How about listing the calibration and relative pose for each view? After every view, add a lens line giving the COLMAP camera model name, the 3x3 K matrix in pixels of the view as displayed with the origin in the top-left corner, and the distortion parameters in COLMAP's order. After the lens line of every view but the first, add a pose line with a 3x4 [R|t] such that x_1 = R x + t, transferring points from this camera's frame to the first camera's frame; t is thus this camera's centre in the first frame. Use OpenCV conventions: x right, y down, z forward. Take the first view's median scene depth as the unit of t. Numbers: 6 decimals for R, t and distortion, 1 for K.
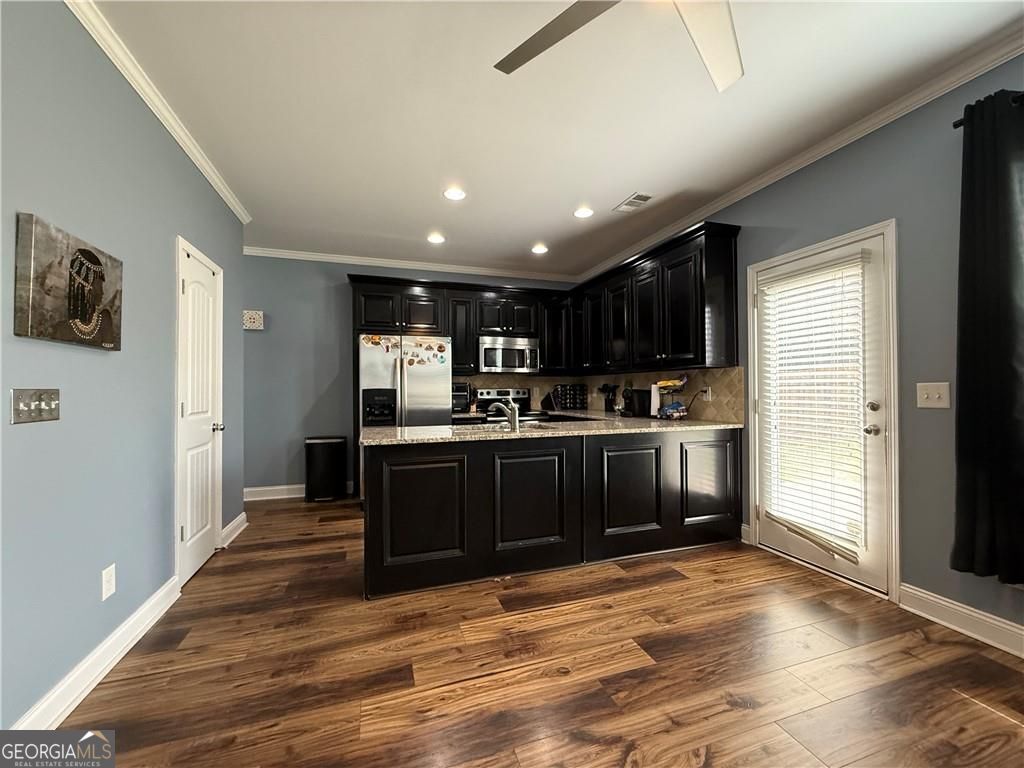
lens RADIAL K [[408.8, 0, 511.6], [0, 408.8, 386.0], [0, 0, 1]] dist [-0.000961, 0.000383]
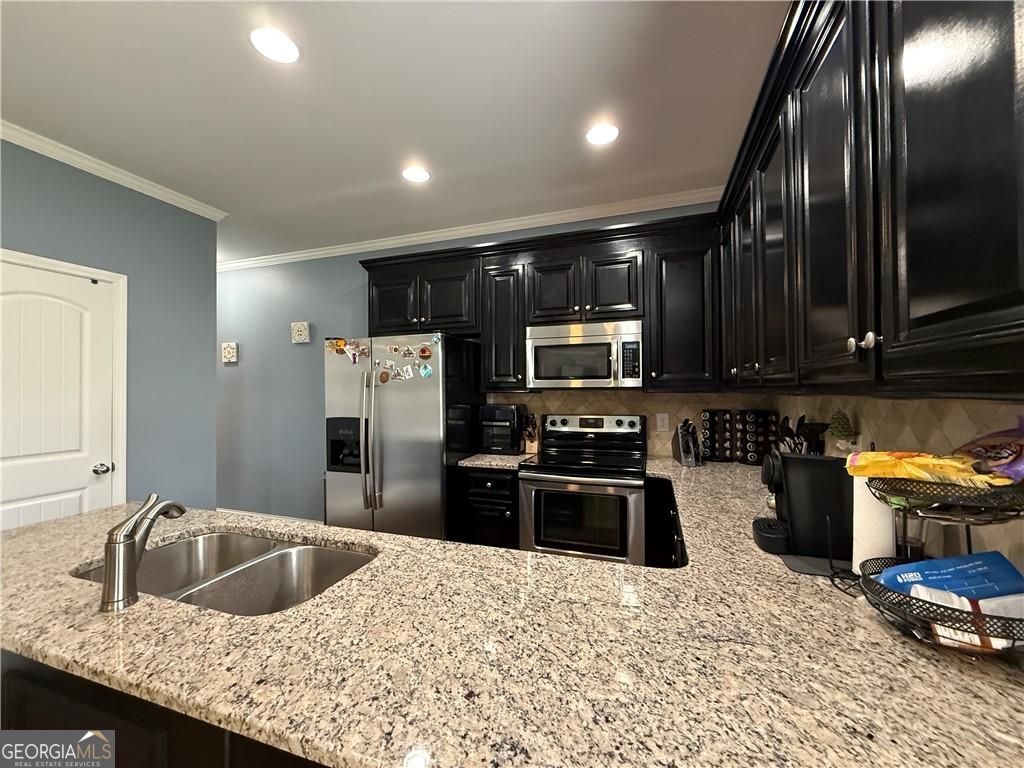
lens RADIAL K [[408.8, 0, 508.3], [0, 408.8, 385.2], [0, 0, 1]] dist [-0.000961, 0.000383]
pose [[0.790382, -0.007233, -0.612572, 0.301719], [0.004610, 0.999972, -0.005859, -0.041343], [0.612597, 0.001807, 0.790393, 0.611953]]
